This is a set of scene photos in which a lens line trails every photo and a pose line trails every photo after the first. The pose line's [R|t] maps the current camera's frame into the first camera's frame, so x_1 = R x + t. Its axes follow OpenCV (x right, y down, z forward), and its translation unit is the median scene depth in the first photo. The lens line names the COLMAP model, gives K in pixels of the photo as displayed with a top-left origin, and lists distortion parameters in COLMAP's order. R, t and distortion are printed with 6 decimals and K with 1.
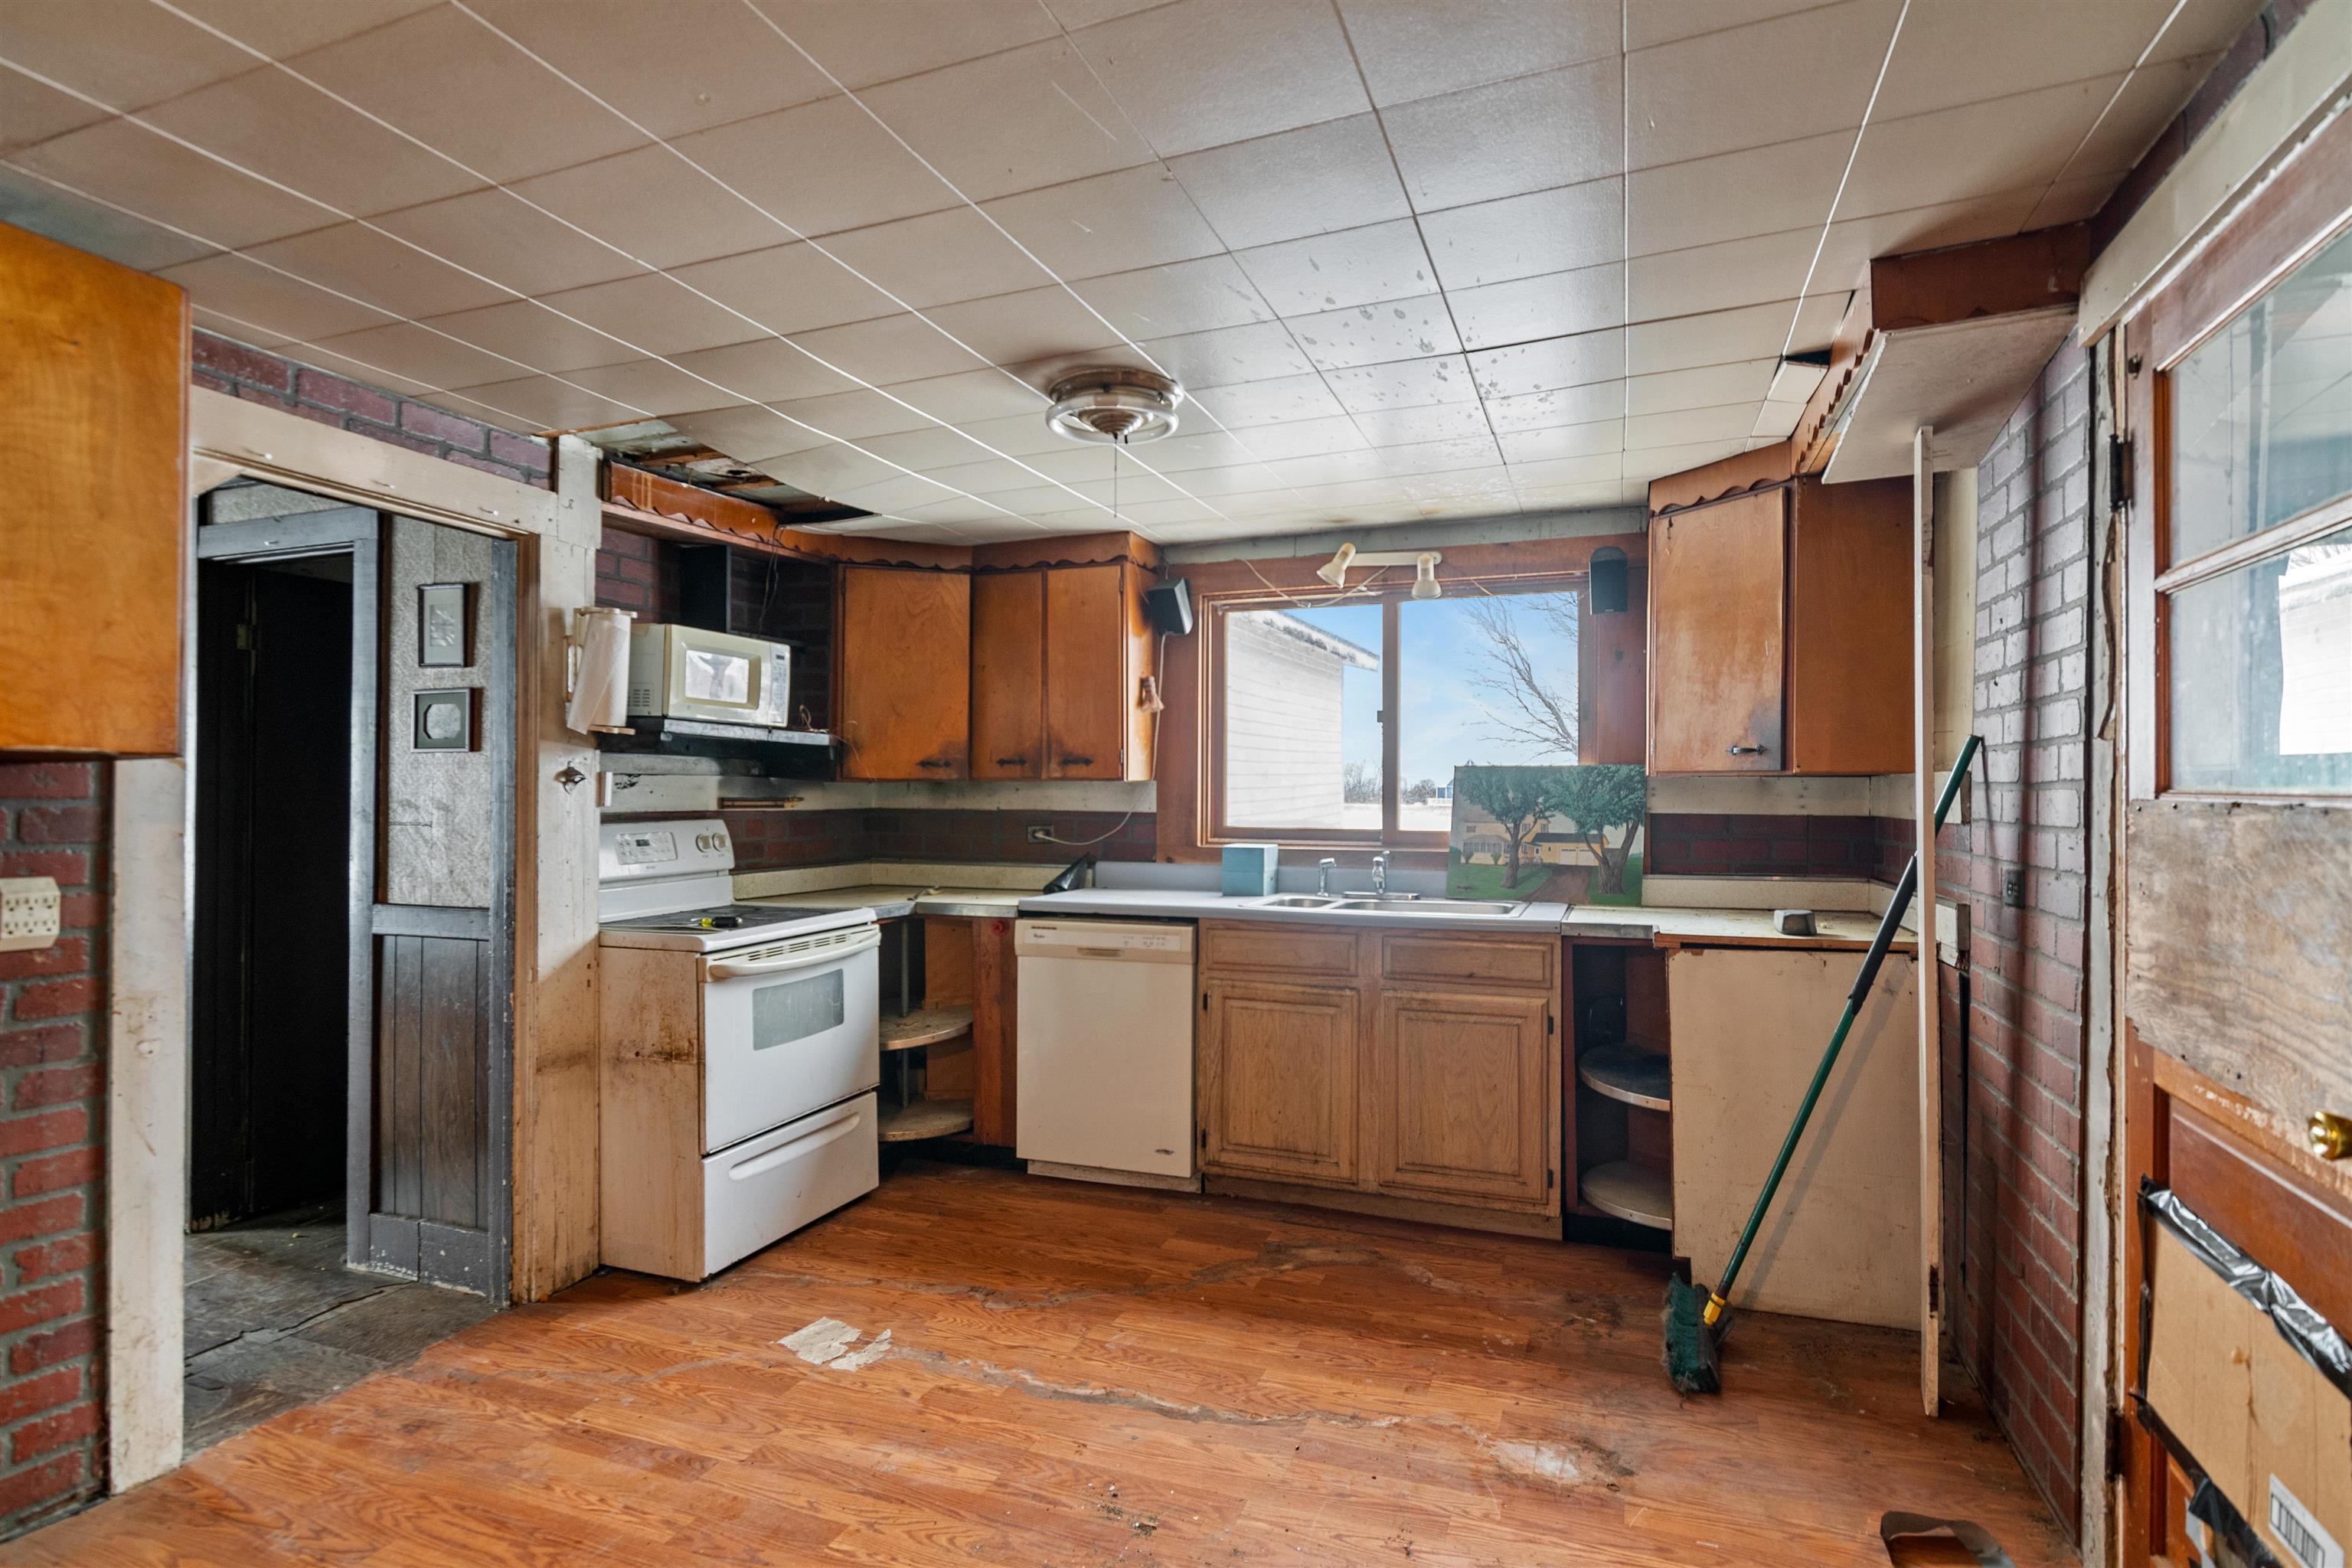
lens RADIAL K [[1194.9, 0, 1166.5], [0, 1194.9, 801.4], [0, 0, 1]] dist [-0.000017, 0.000857]
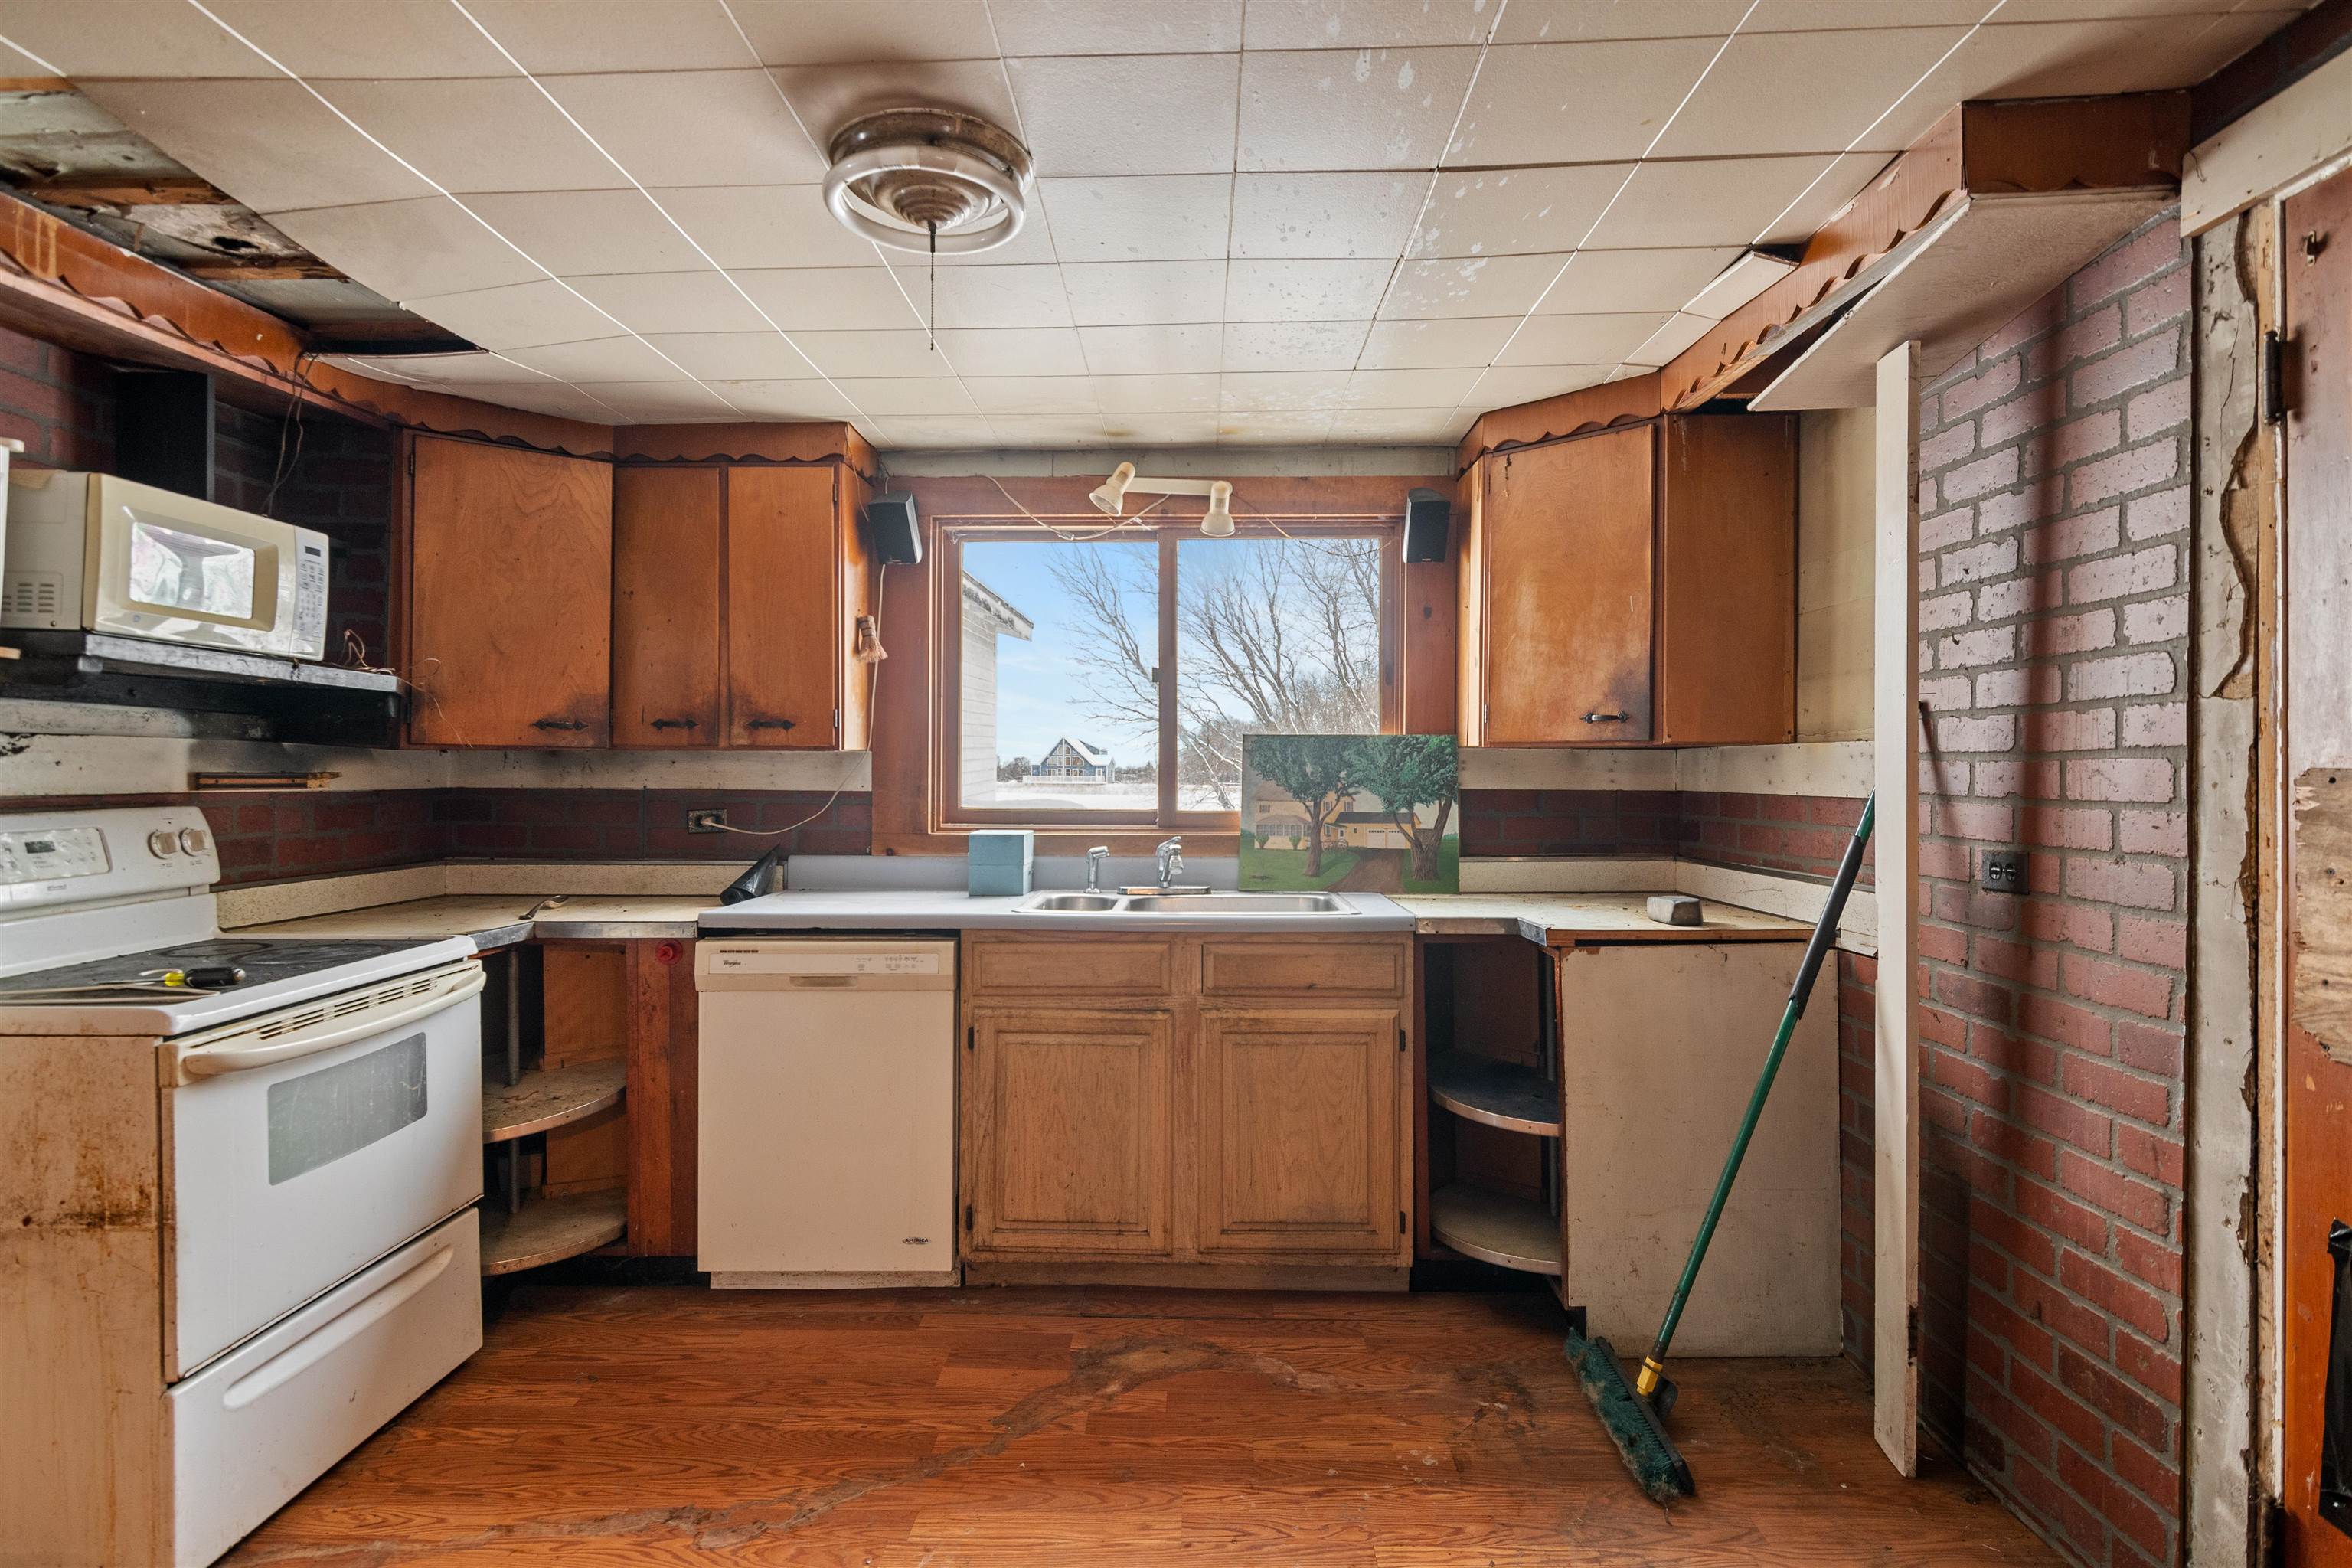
lens RADIAL K [[1184.0, 0, 1175.1], [0, 1184.0, 778.4], [0, 0, 1]] dist [-0.003381, 0.001055]
pose [[0.939383, -0.002393, 0.342862, -0.111380], [0.002596, 0.999997, -0.000133, 0.001545], [-0.342861, 0.001015, 0.939386, 0.259830]]
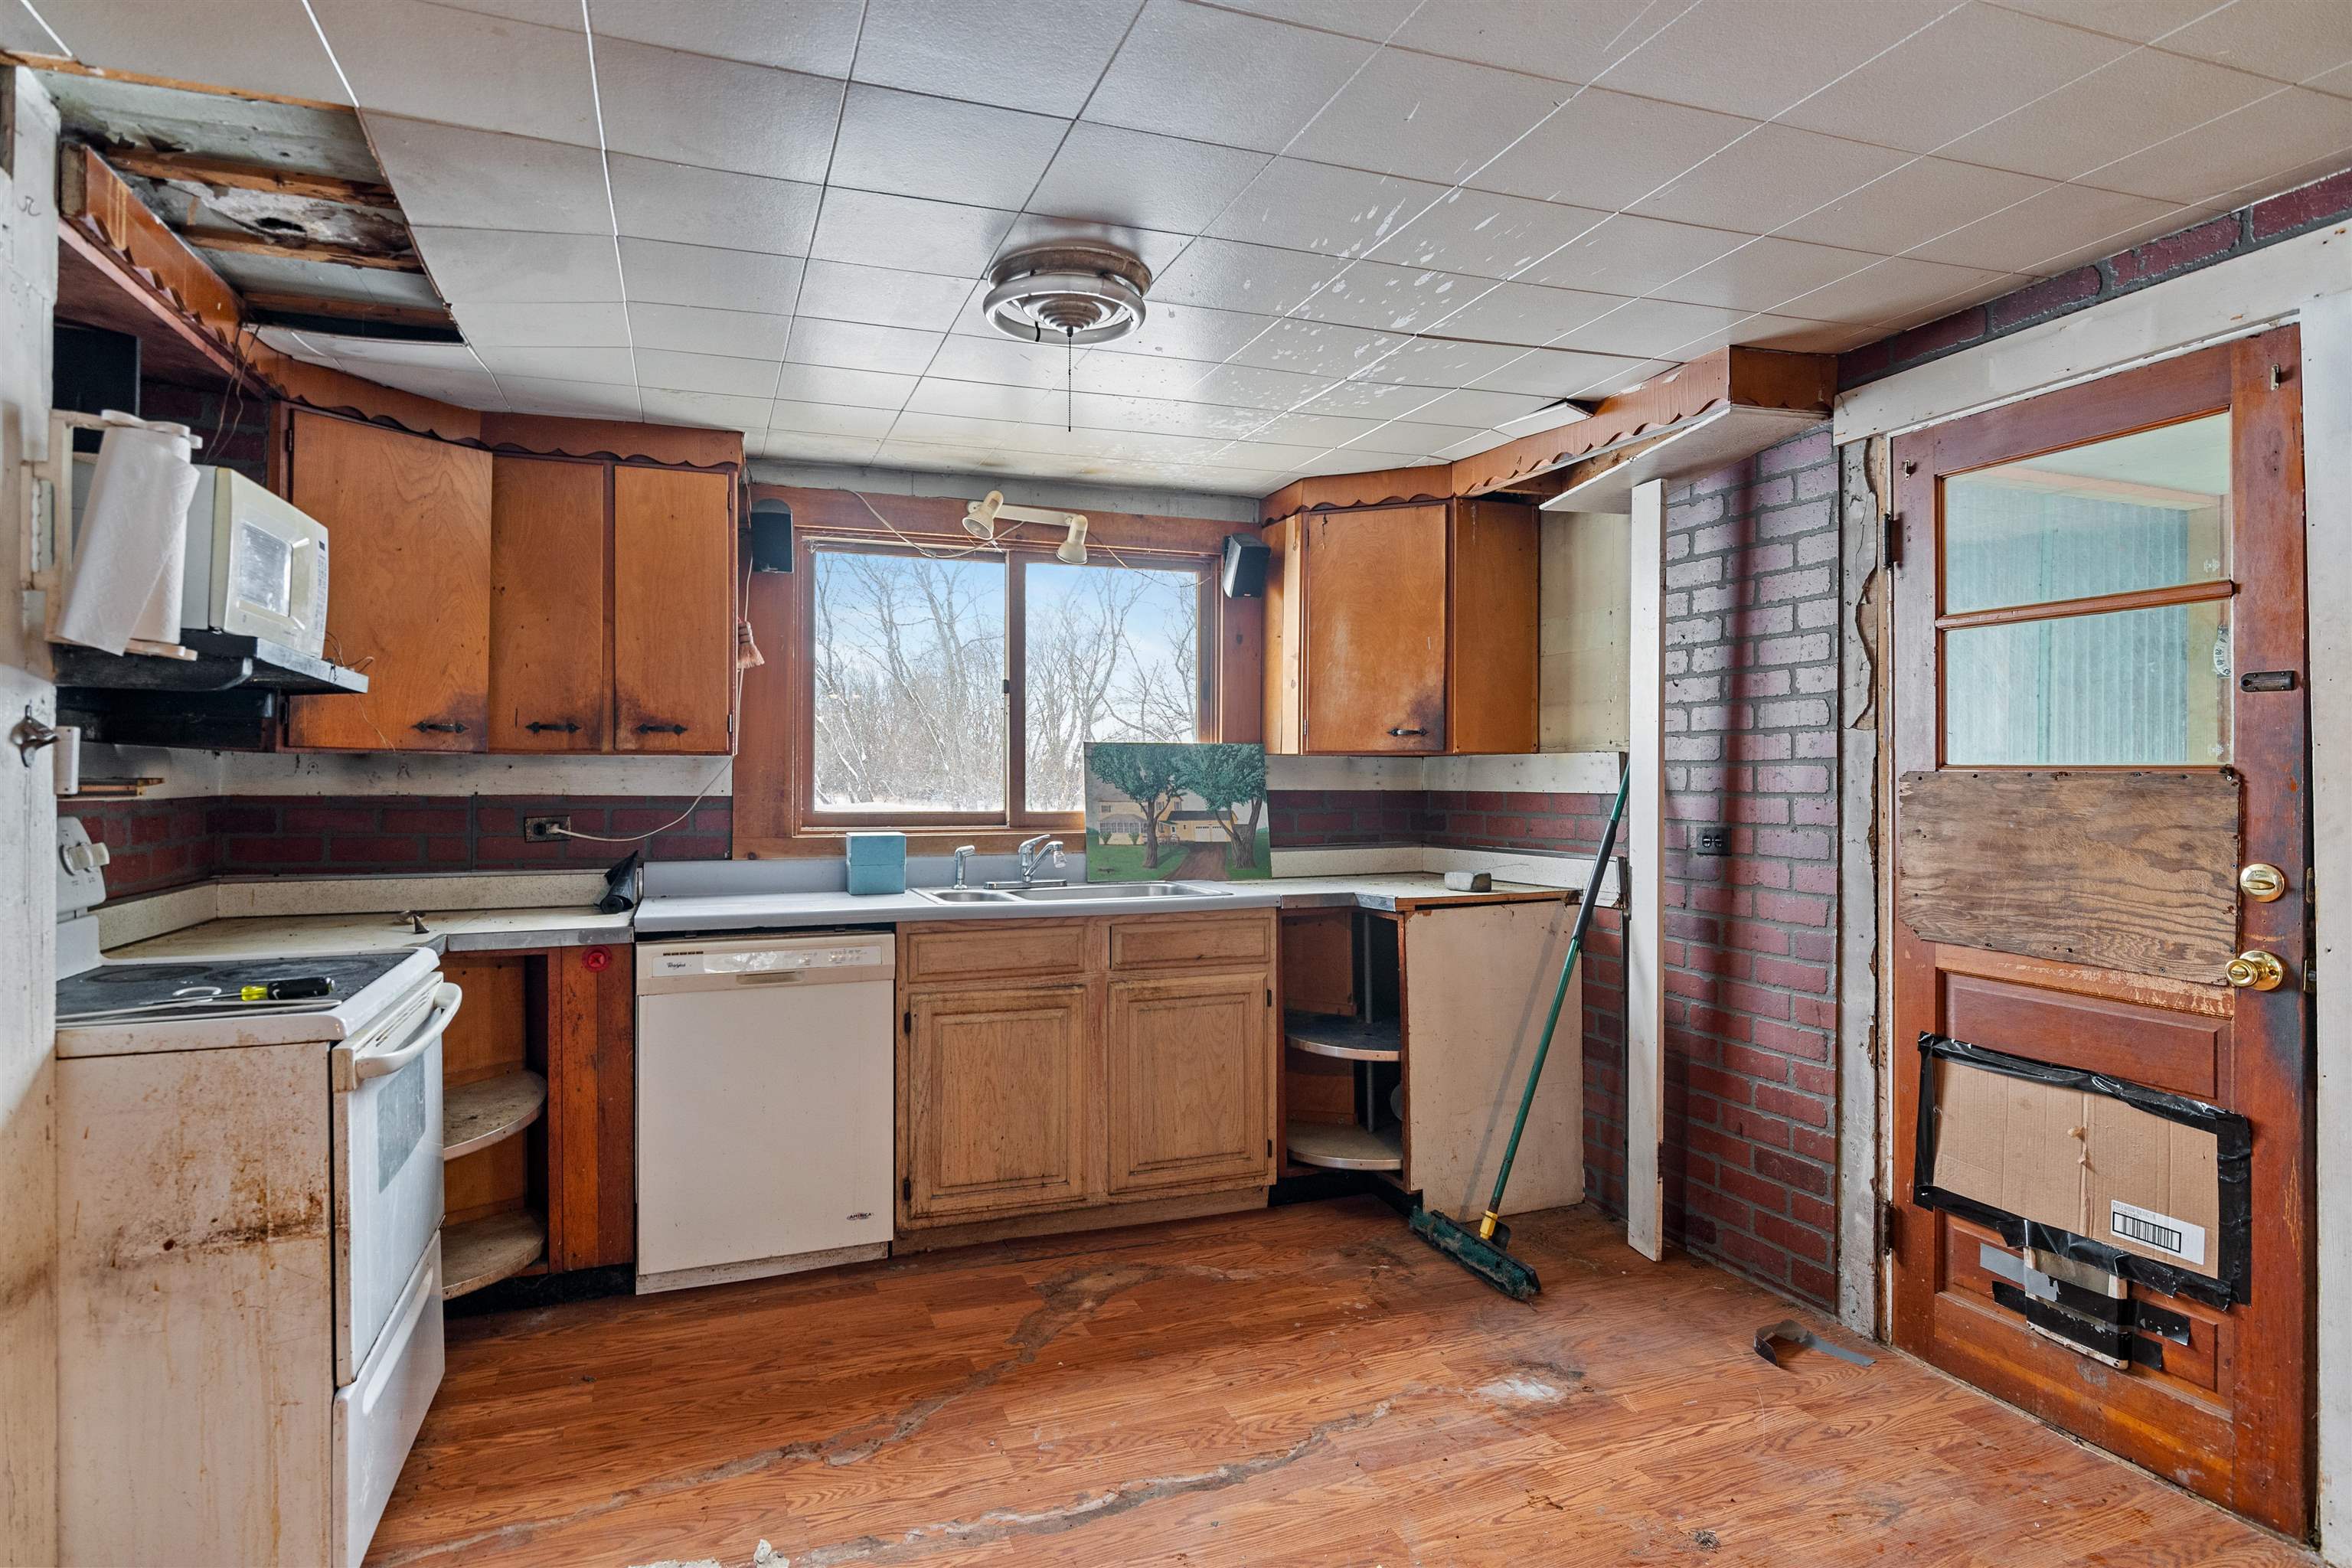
lens RADIAL K [[1277.5, 0, 1171.2], [0, 1277.5, 786.4], [0, 0, 1]] dist [-0.001629, 0.000847]
pose [[0.742436, -0.007320, 0.669877, -0.452406], [0.006721, 0.999971, 0.003477, 0.002284], [-0.669883, 0.001921, 0.742464, 0.237378]]
